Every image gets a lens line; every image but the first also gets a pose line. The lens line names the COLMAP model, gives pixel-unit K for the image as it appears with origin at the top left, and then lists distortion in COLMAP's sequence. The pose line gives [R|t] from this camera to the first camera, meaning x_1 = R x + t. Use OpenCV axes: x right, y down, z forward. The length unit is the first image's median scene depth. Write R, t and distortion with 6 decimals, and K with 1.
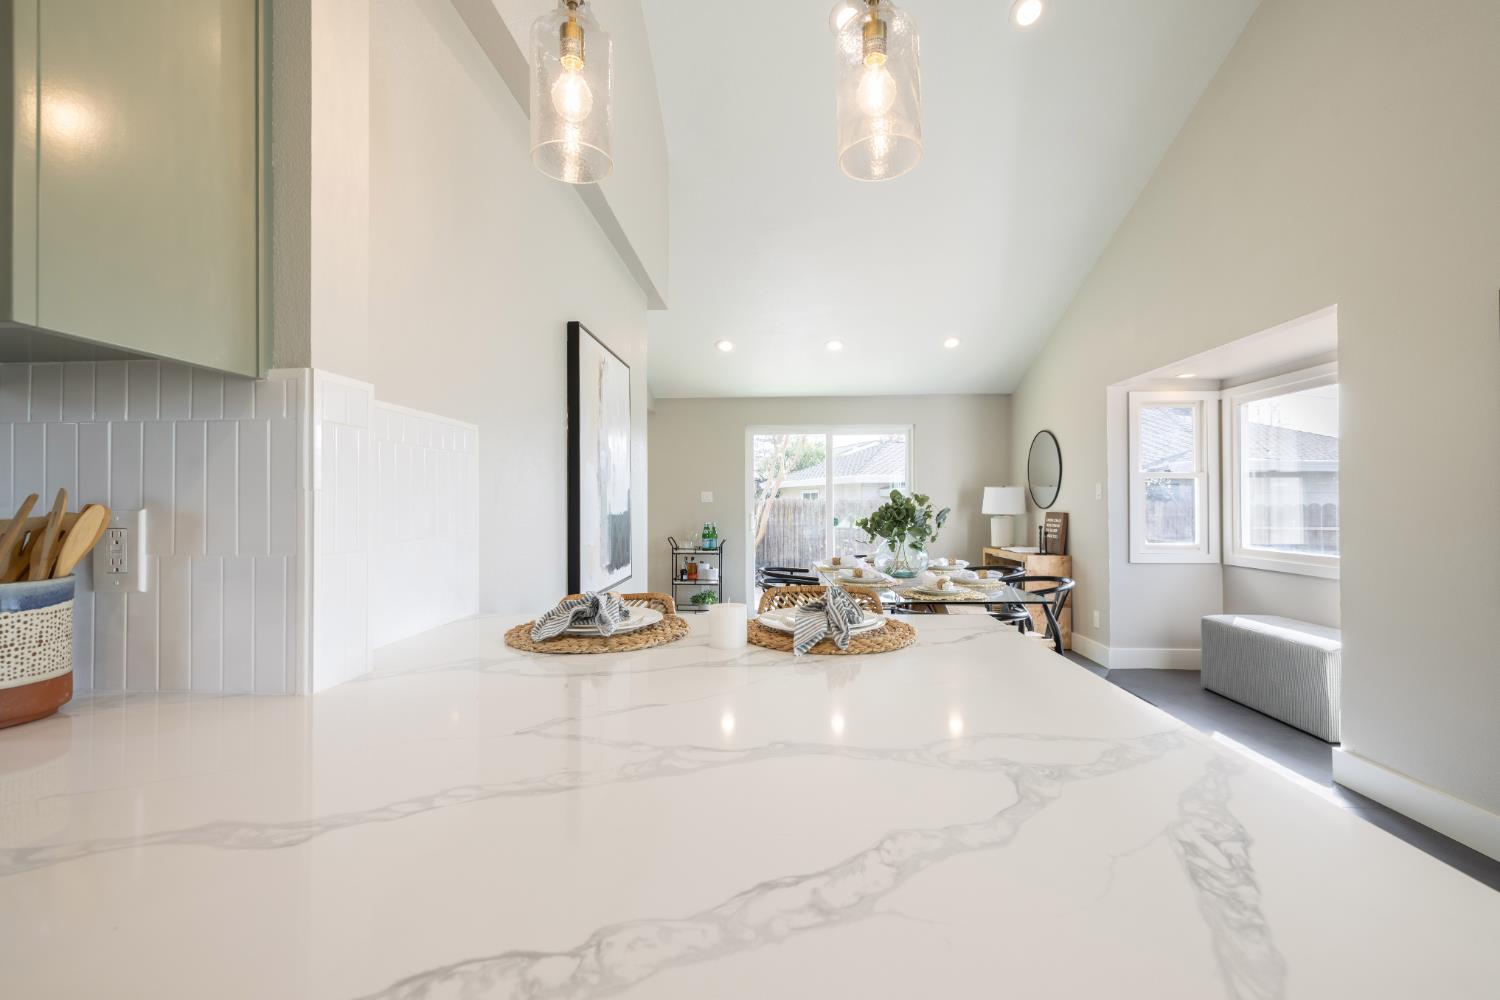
lens RADIAL K [[638.9, 0, 750.0], [0, 638.9, 500.0], [0, 0, 1]] dist [0.000554, 0.000088]
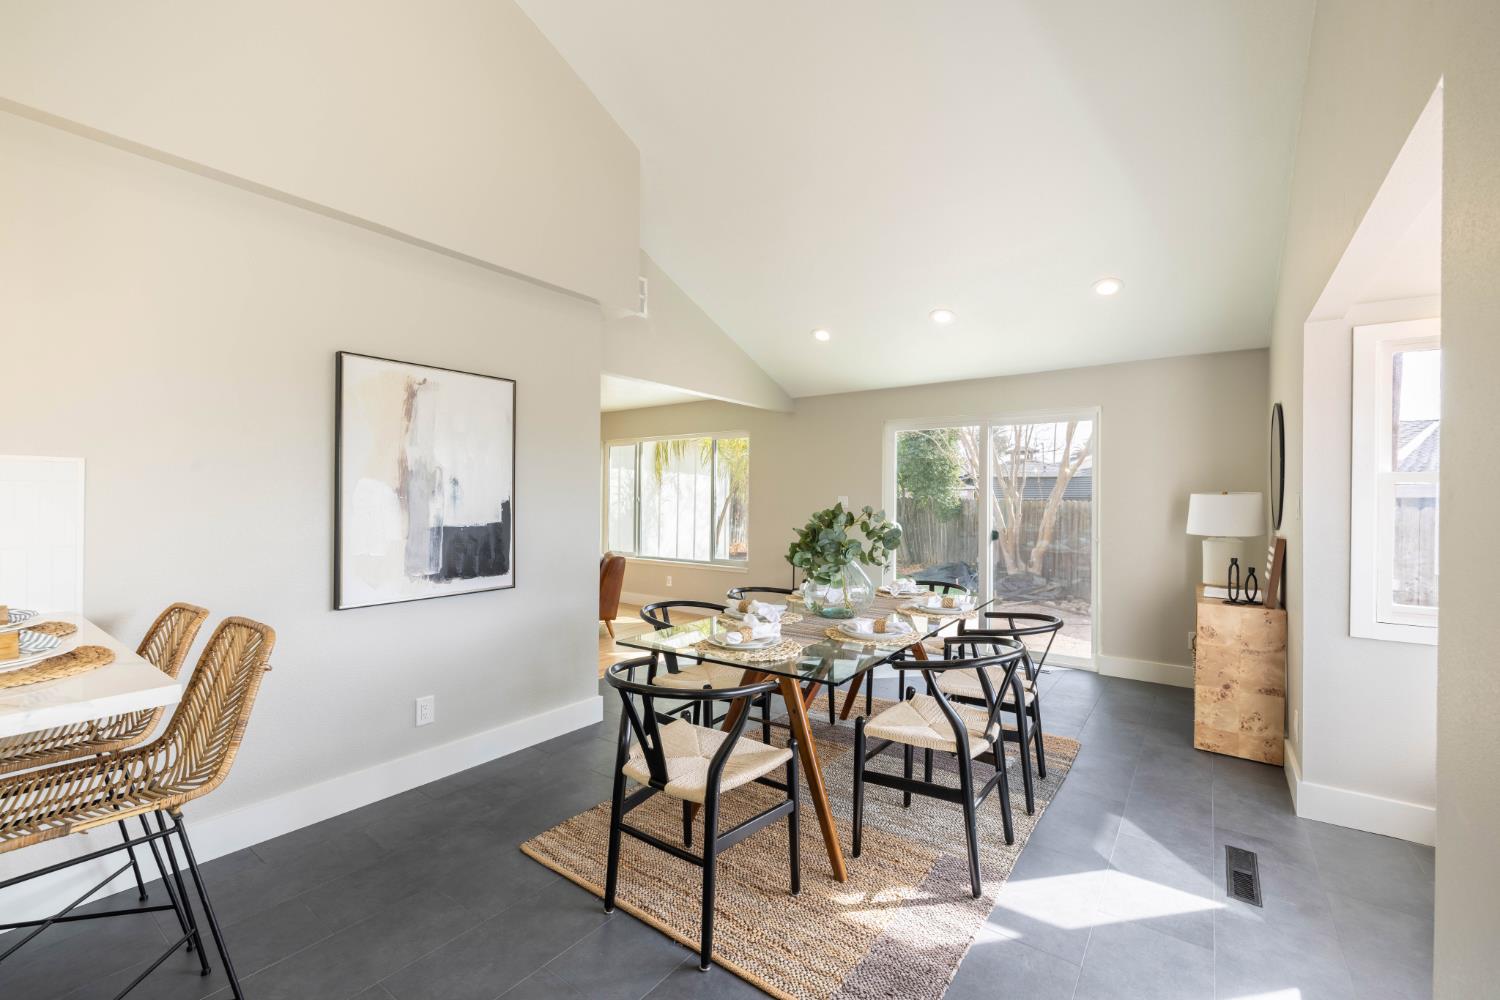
lens RADIAL K [[638.9, 0, 750.0], [0, 638.9, 500.0], [0, 0, 1]] dist [0.000554, 0.000088]
pose [[0.826251, 0.012567, -0.563162, 0.373940], [-0.010714, 0.999921, 0.006593, -0.014122], [0.563200, 0.000586, 0.826321, 0.195286]]
